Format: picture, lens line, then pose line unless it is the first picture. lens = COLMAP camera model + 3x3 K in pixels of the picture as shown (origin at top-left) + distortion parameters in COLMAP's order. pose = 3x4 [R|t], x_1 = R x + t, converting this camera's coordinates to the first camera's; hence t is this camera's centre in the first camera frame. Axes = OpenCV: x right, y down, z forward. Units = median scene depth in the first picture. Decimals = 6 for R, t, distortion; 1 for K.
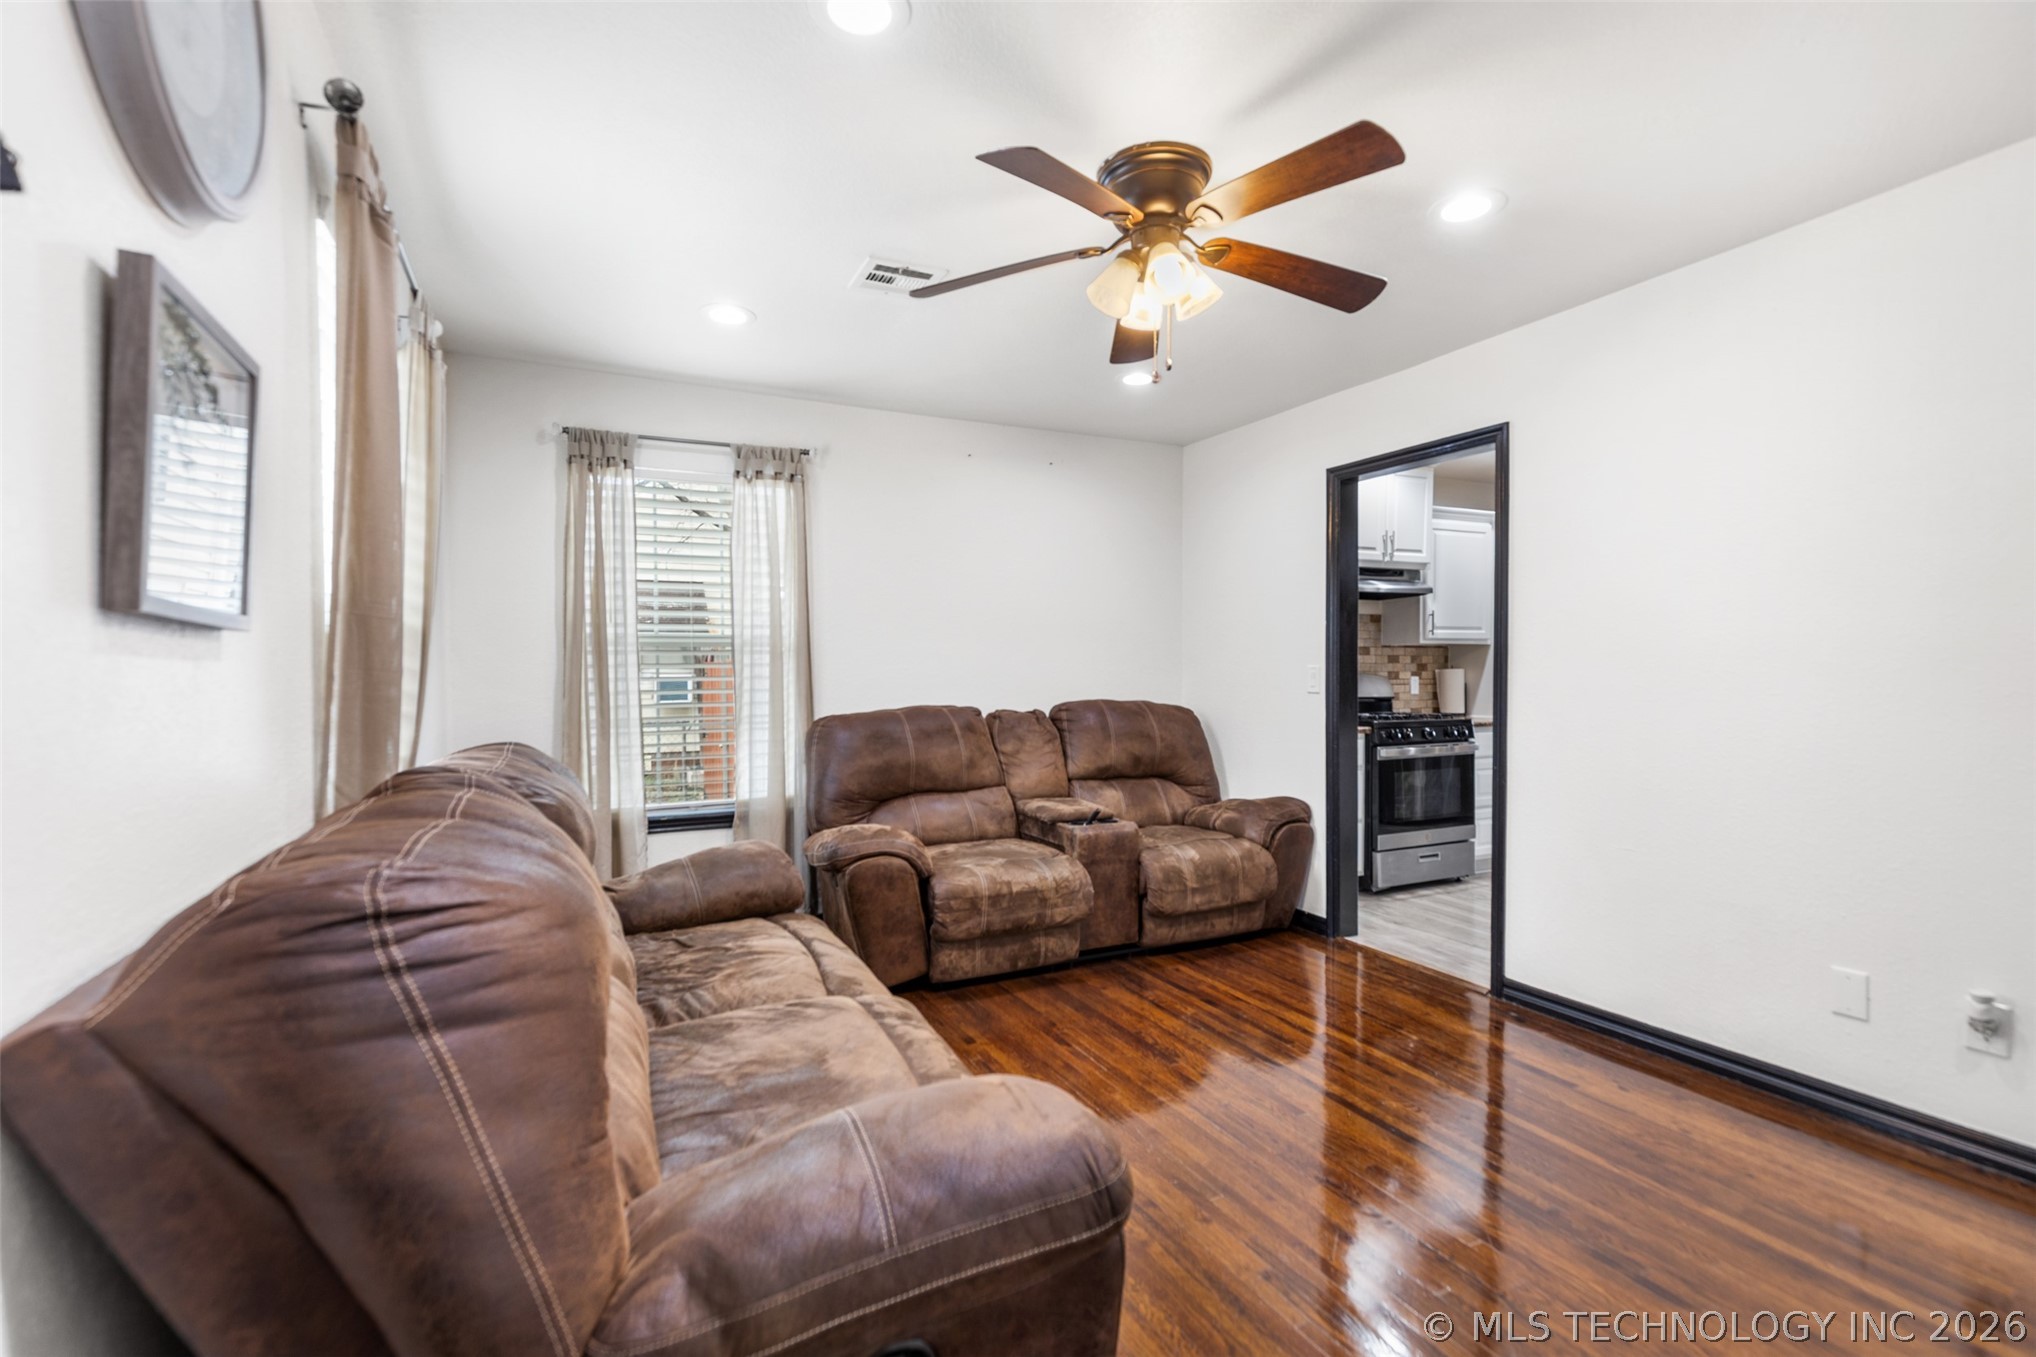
lens RADIAL K [[937.3, 0, 1019.4], [0, 937.3, 691.1], [0, 0, 1]] dist [0.001427, 0.000029]
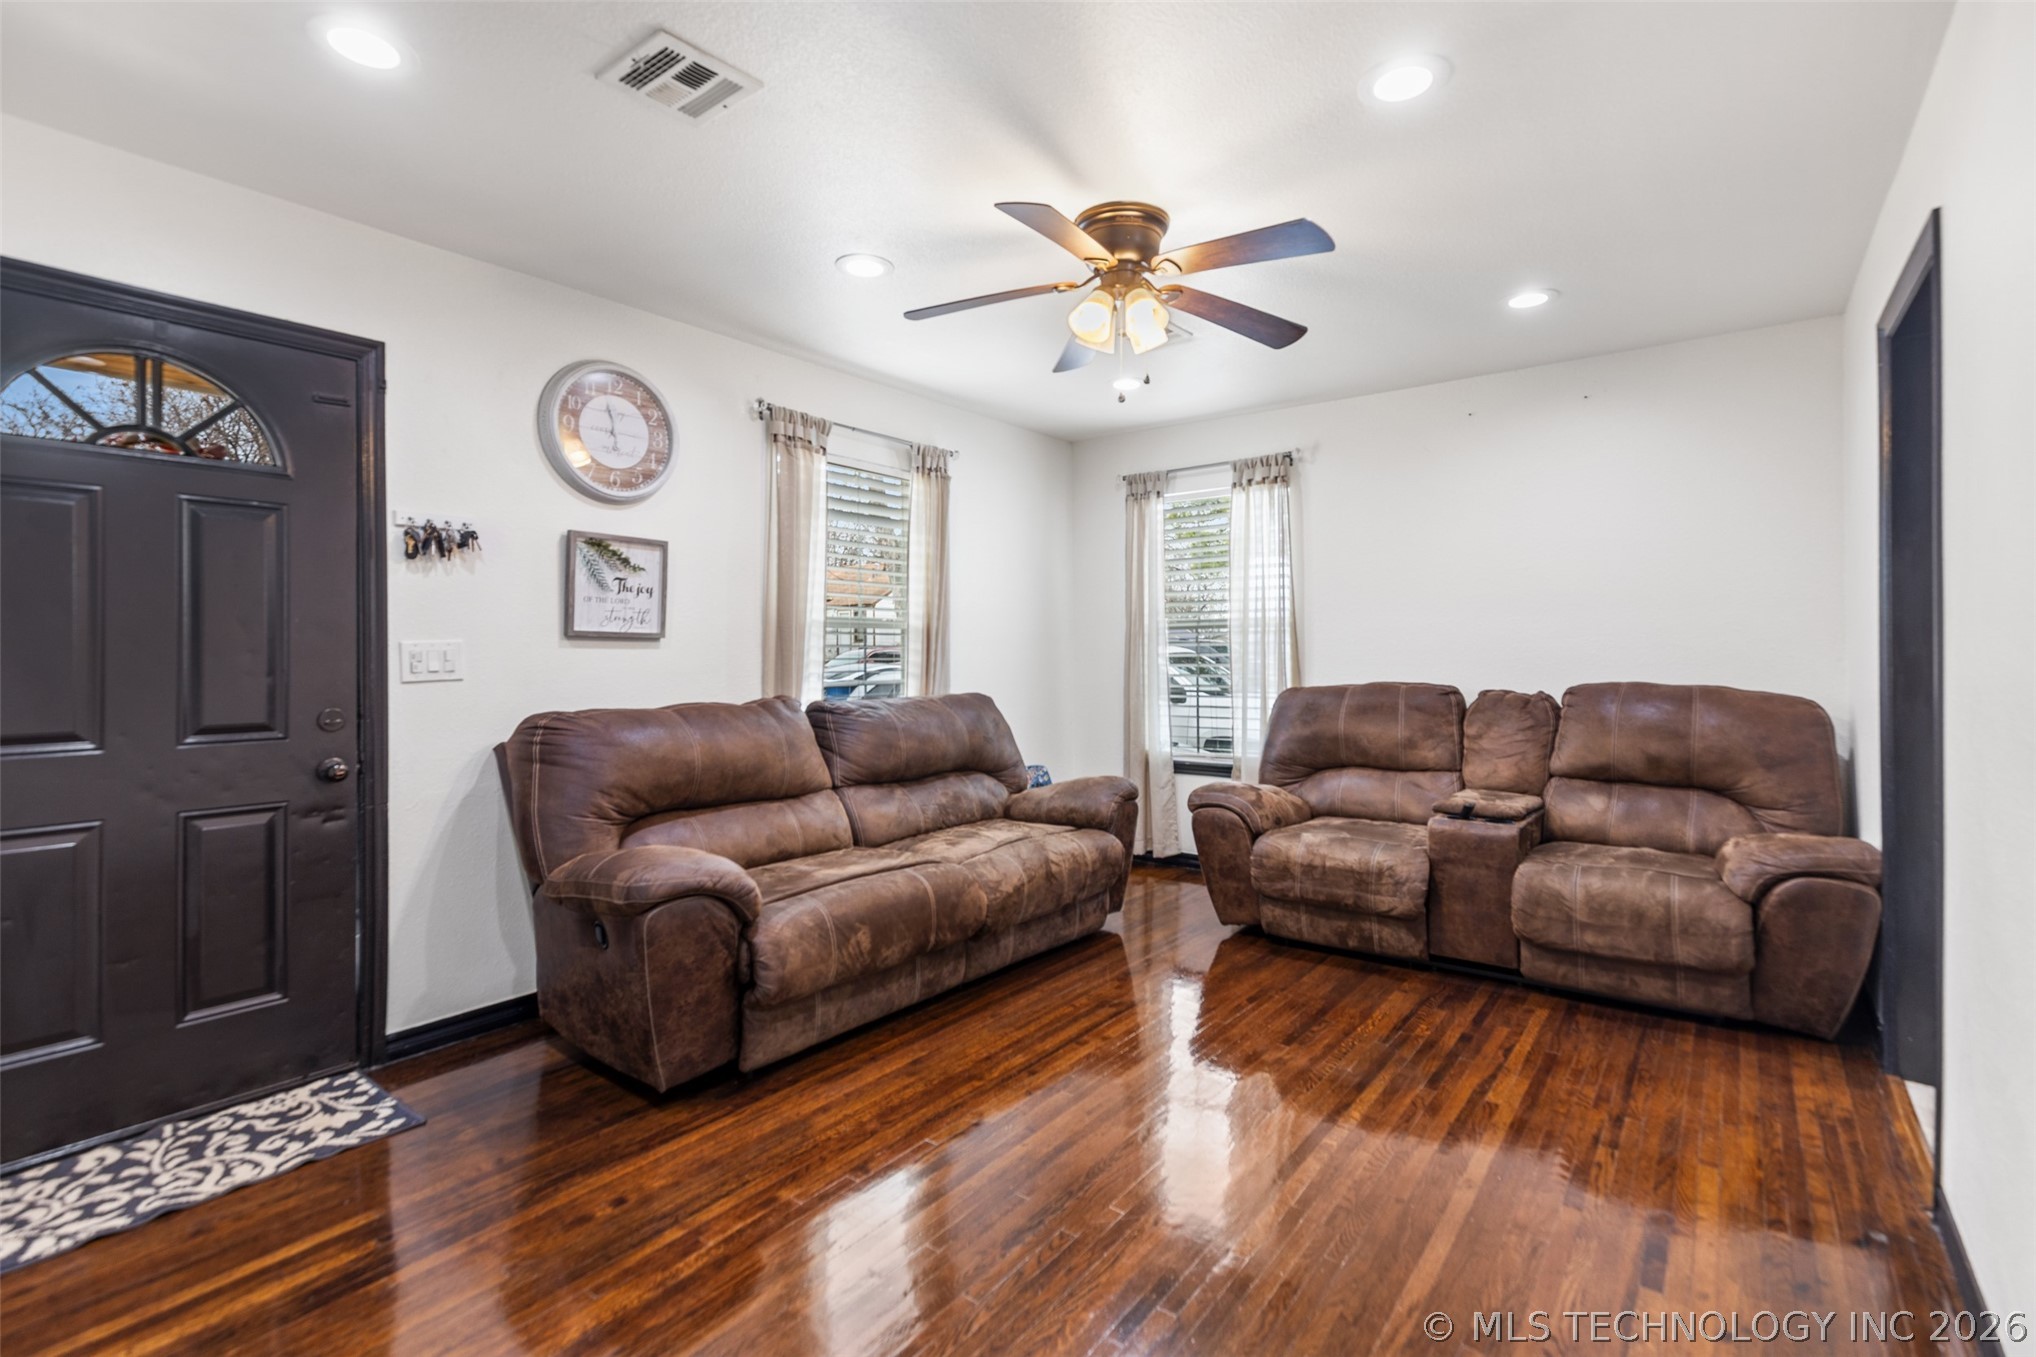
lens RADIAL K [[933.4, 0, 1022.0], [0, 933.4, 660.7], [0, 0, 1]] dist [0.000241, -0.000111]
pose [[0.453910, 0.007109, -0.891019, 0.684435], [-0.013911, 0.999903, 0.000891, -0.003352], [0.890939, 0.011991, 0.453965, 0.228002]]
